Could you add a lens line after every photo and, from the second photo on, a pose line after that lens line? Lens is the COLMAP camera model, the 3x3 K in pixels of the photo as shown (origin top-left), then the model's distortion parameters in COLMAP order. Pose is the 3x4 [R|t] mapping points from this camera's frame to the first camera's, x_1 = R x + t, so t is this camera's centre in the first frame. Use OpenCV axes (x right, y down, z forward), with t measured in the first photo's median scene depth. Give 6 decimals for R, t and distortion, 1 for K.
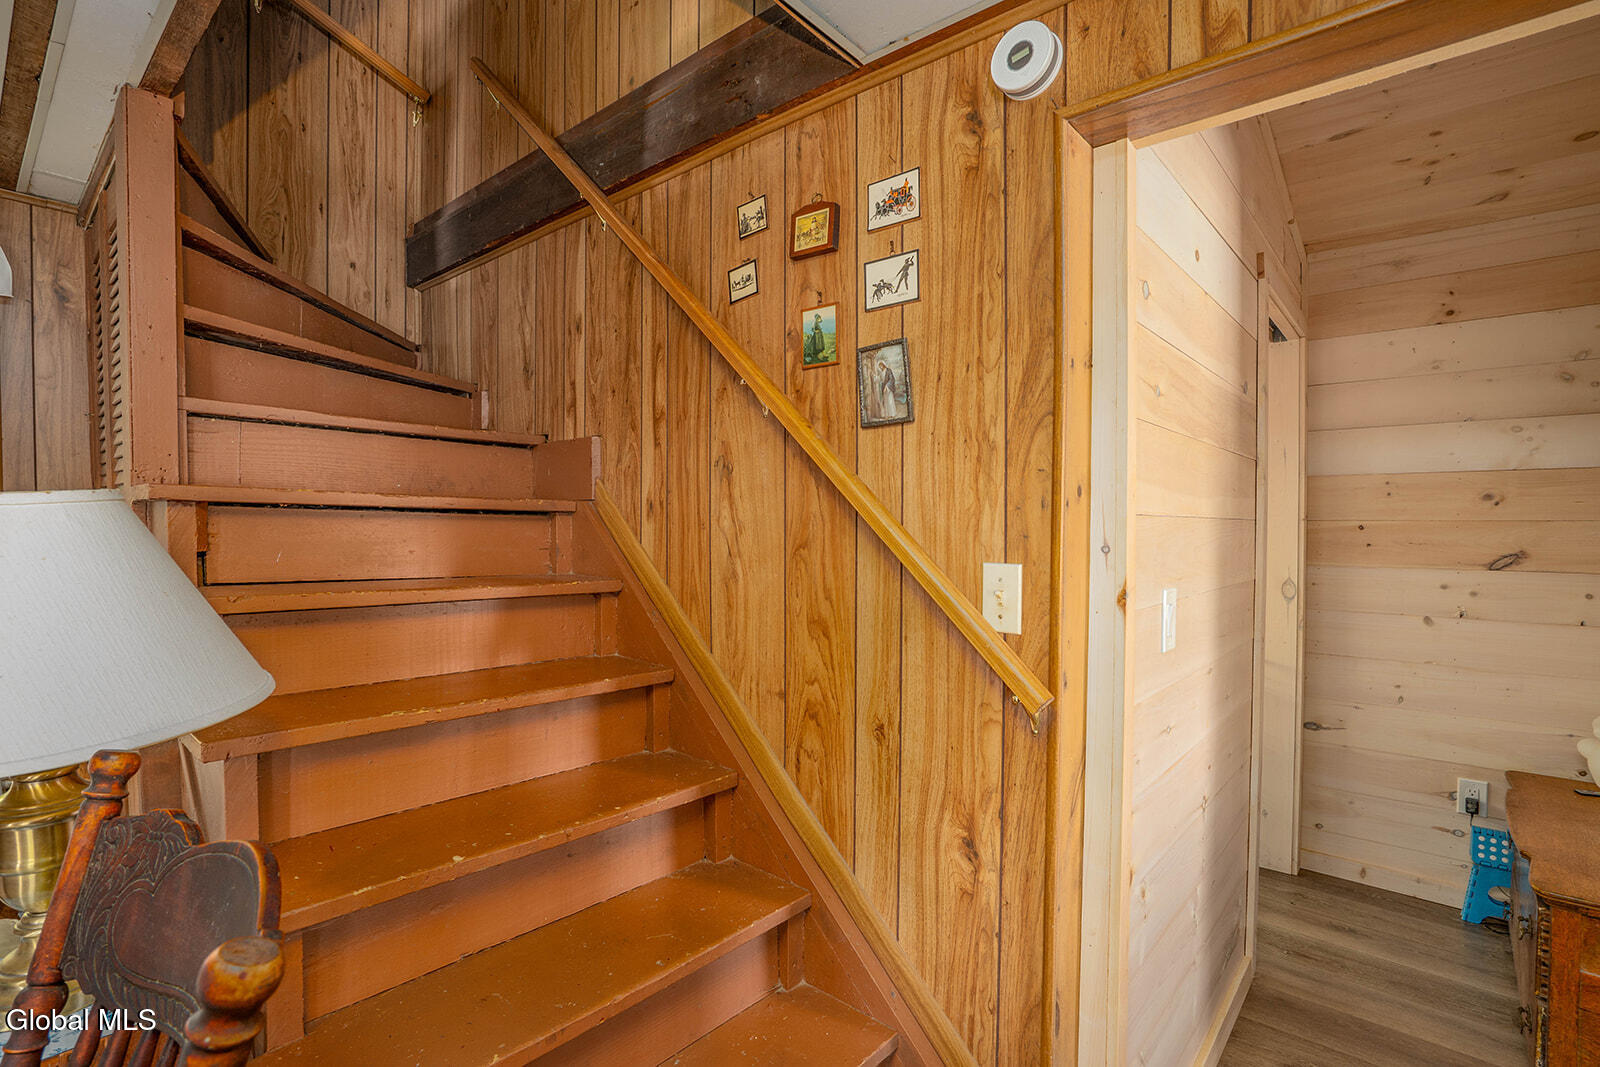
lens RADIAL K [[725.3, 0, 802.2], [0, 725.3, 536.1], [0, 0, 1]] dist [-0.026031, 0.002416]
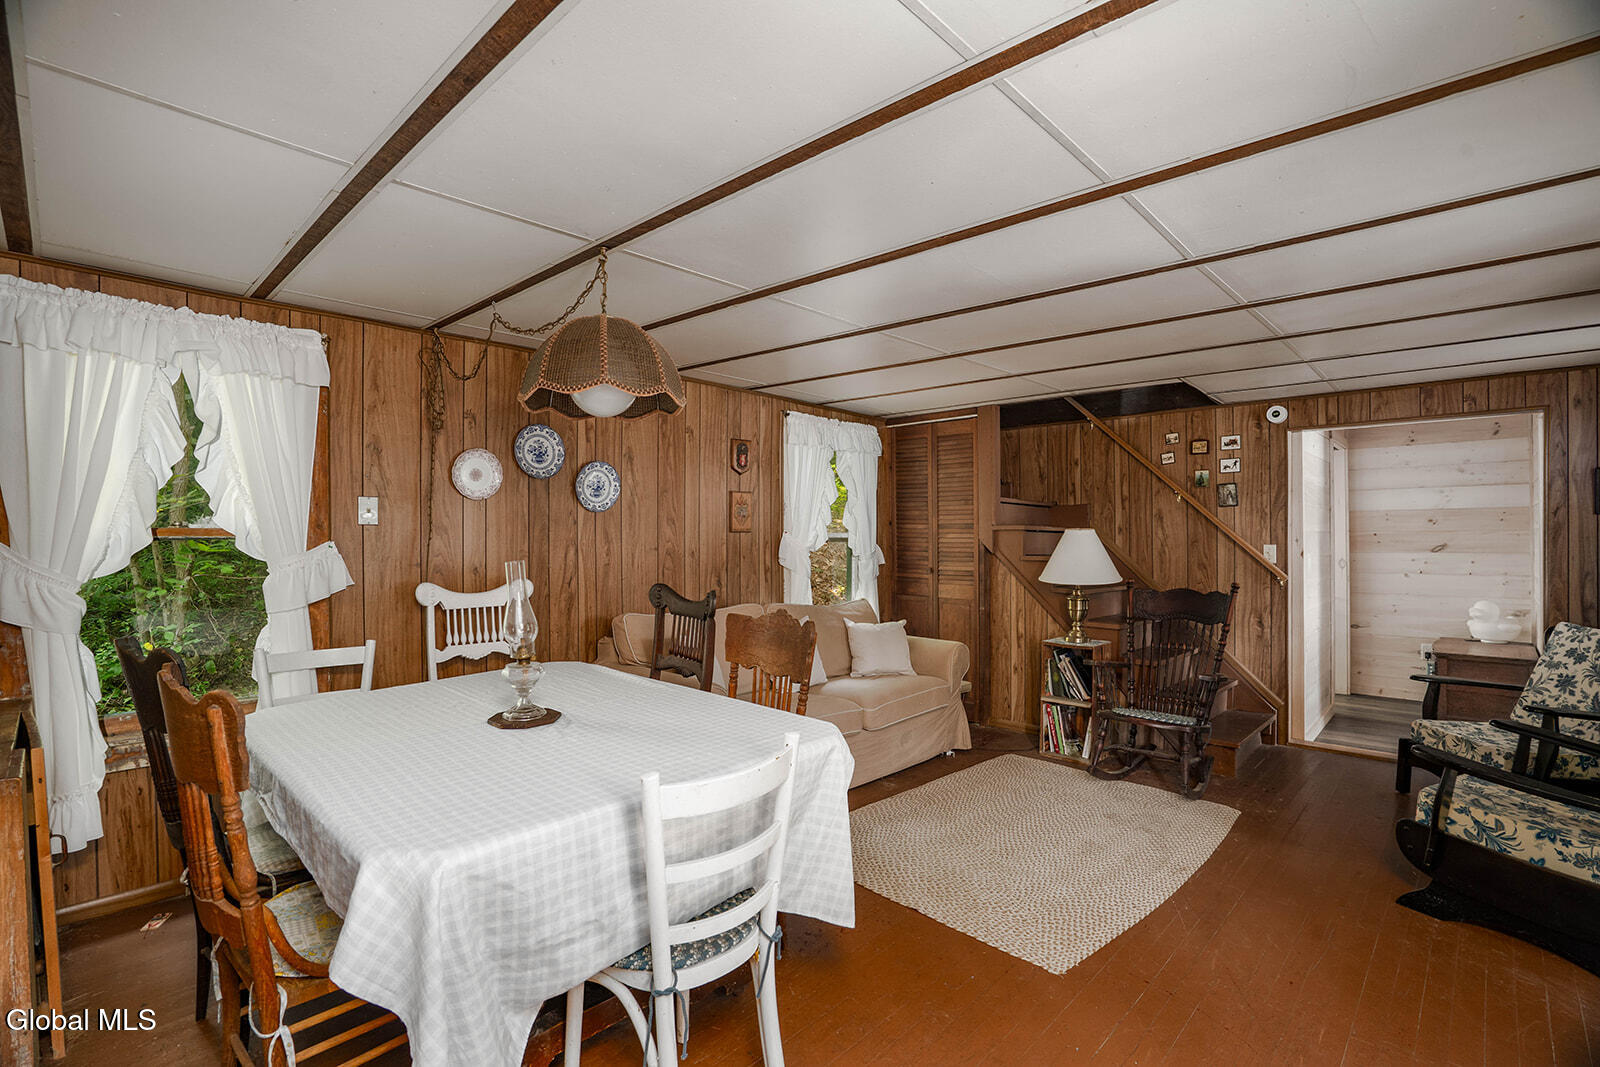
lens RADIAL K [[725.3, 0, 795.7], [0, 725.3, 534.8], [0, 0, 1]] dist [-0.026031, 0.002416]
pose [[0.999200, -0.010227, -0.038667, -1.612263], [0.009430, 0.999740, -0.020755, 0.031189], [0.038869, 0.020374, 0.999037, -2.226979]]
